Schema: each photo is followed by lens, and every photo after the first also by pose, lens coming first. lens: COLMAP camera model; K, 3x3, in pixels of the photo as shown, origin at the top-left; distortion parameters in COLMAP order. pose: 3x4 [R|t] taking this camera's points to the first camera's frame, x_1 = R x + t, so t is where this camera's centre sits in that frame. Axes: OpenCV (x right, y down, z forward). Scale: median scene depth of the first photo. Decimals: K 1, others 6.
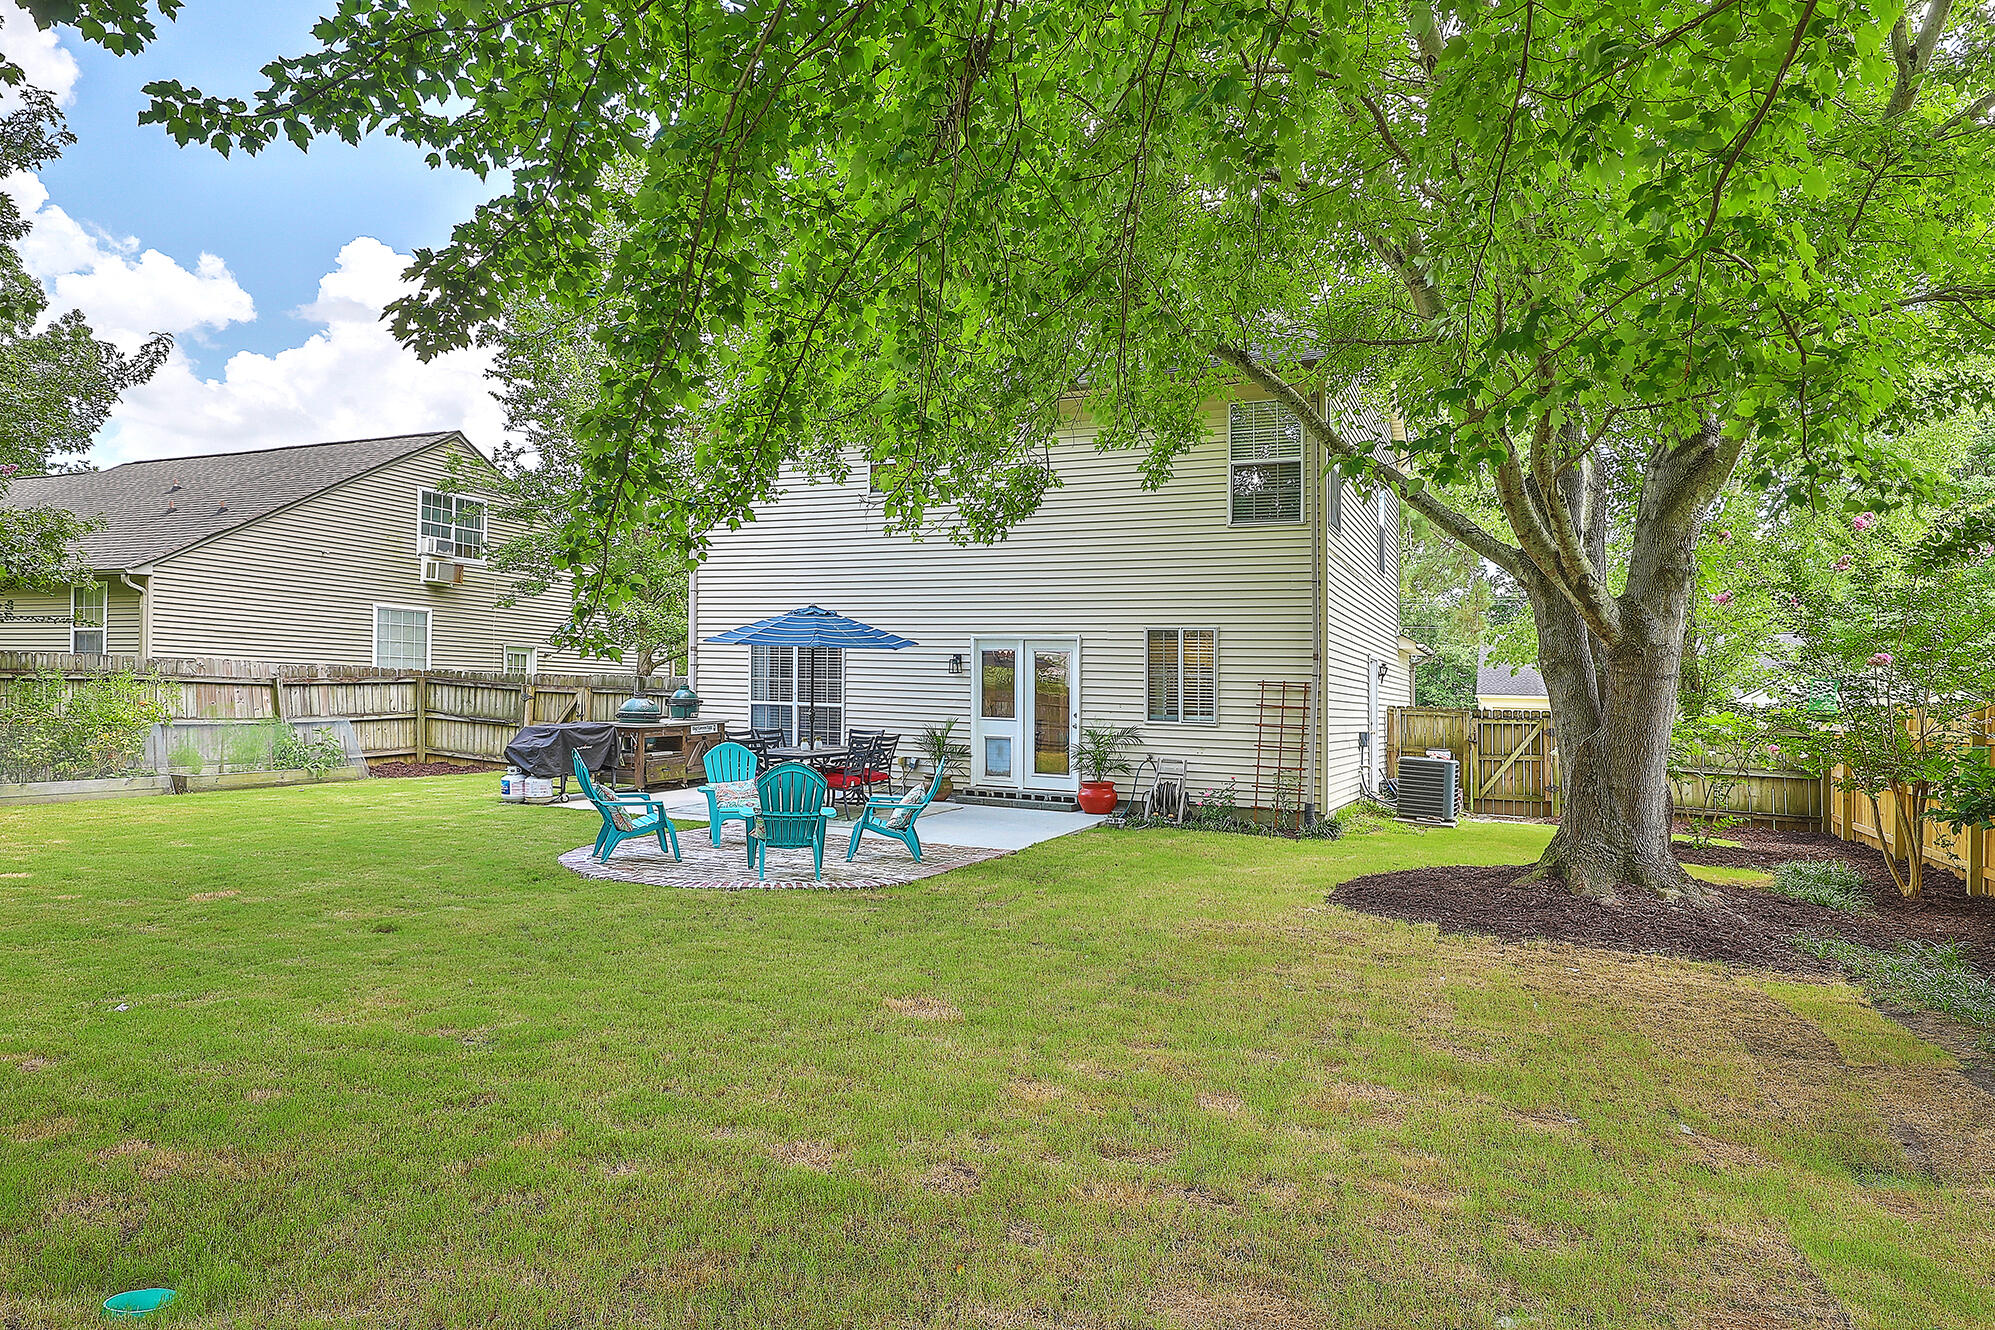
lens RADIAL K [[1216.5, 0, 995.9], [0, 1216.5, 696.7], [0, 0, 1]] dist [0.000734, -0.000149]
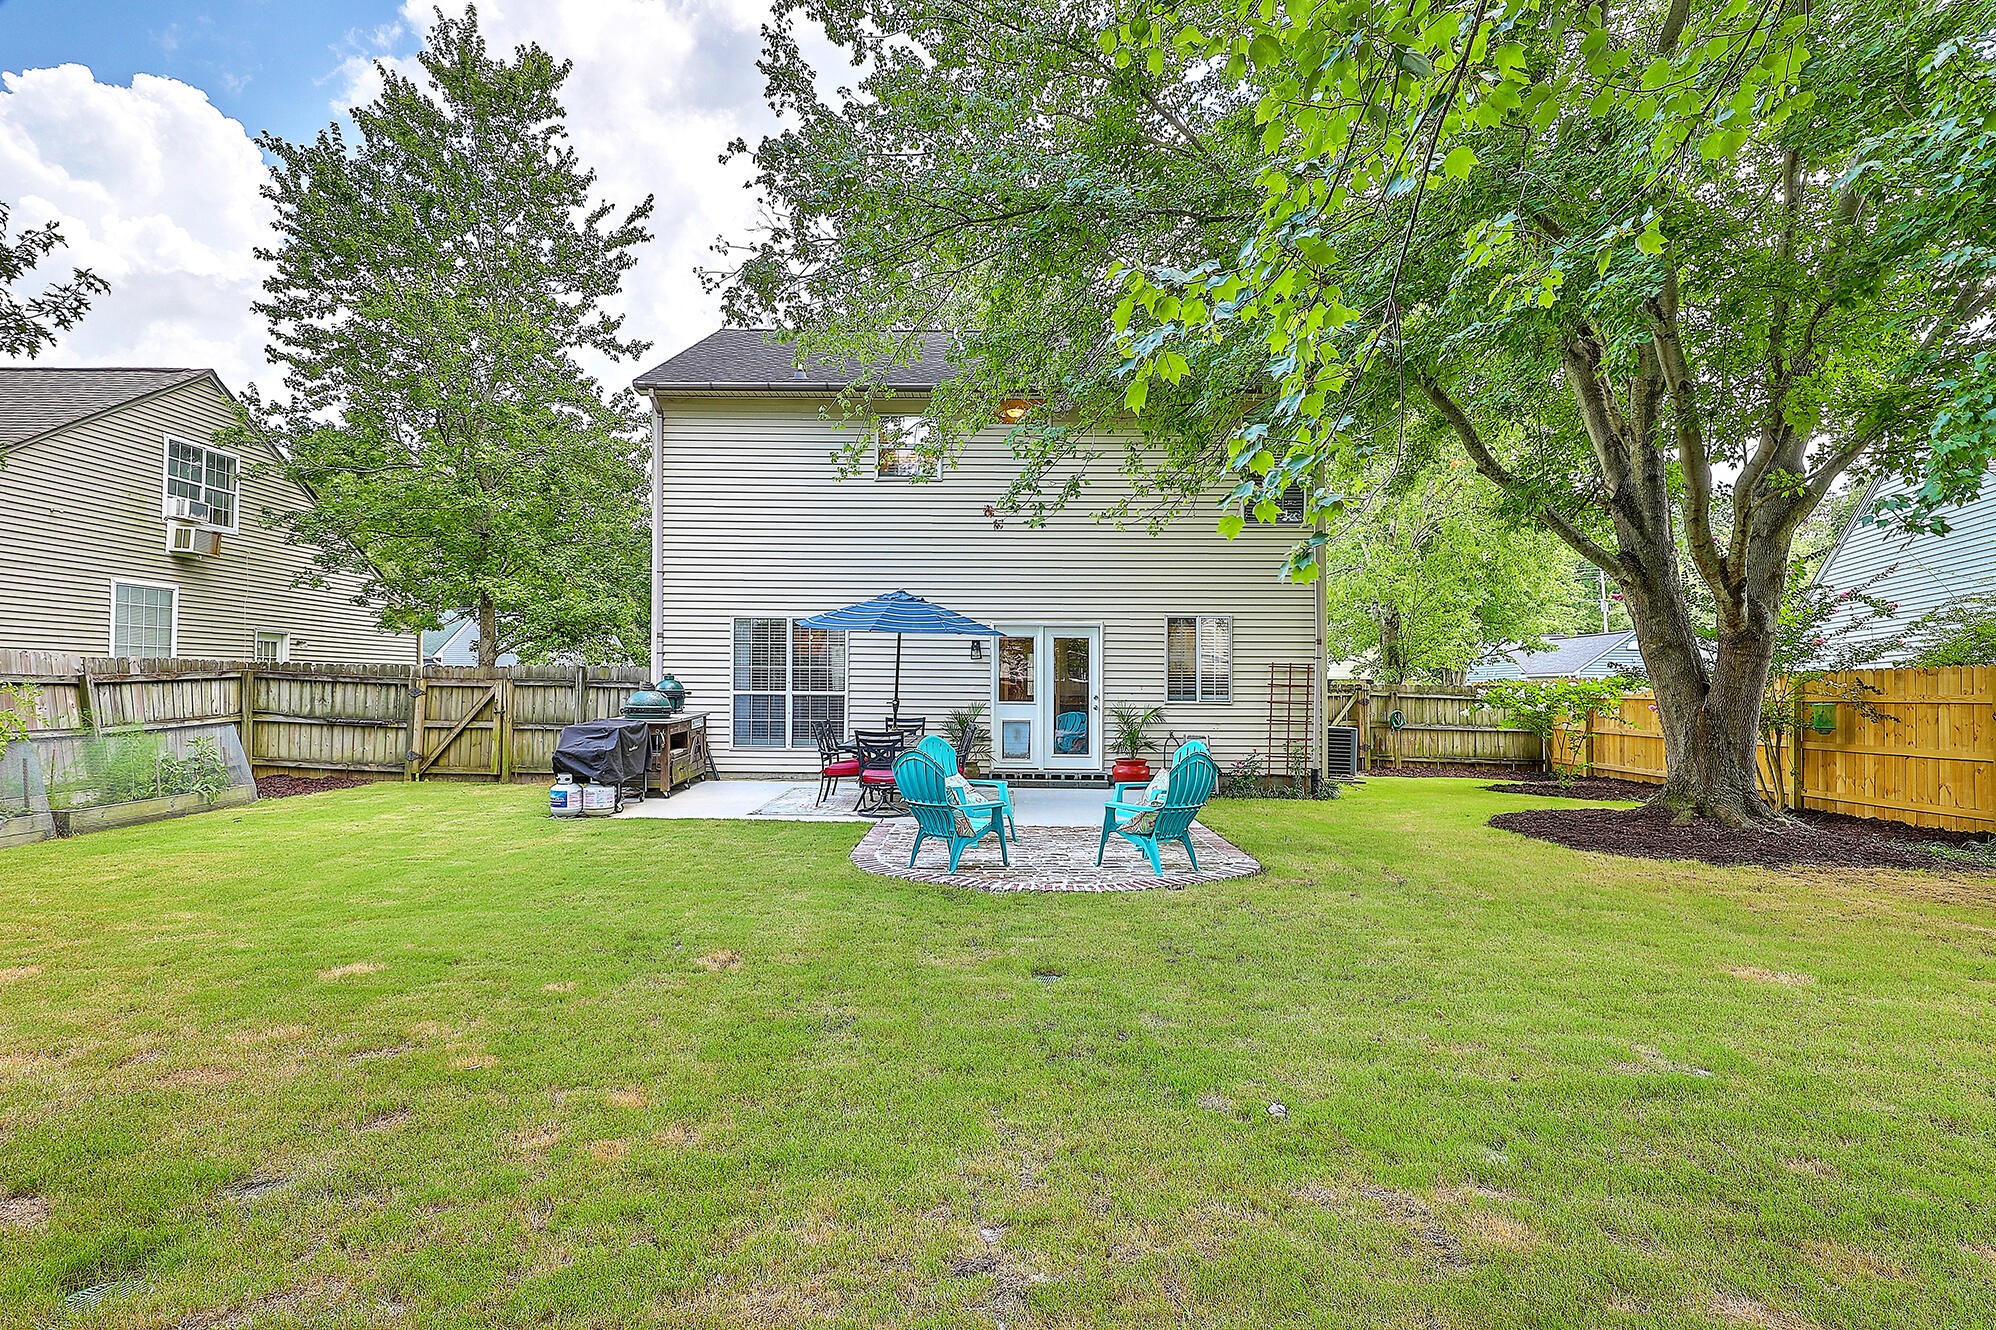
lens RADIAL K [[1109.3, 0, 998.0], [0, 1109.3, 665.0], [0, 0, 1]] dist [0.001586, 0.000281]
pose [[0.907962, -0.012756, 0.418858, -0.380423], [0.017276, 0.999826, -0.007001, -0.007226], [-0.418696, 0.013593, 0.908025, 0.142167]]
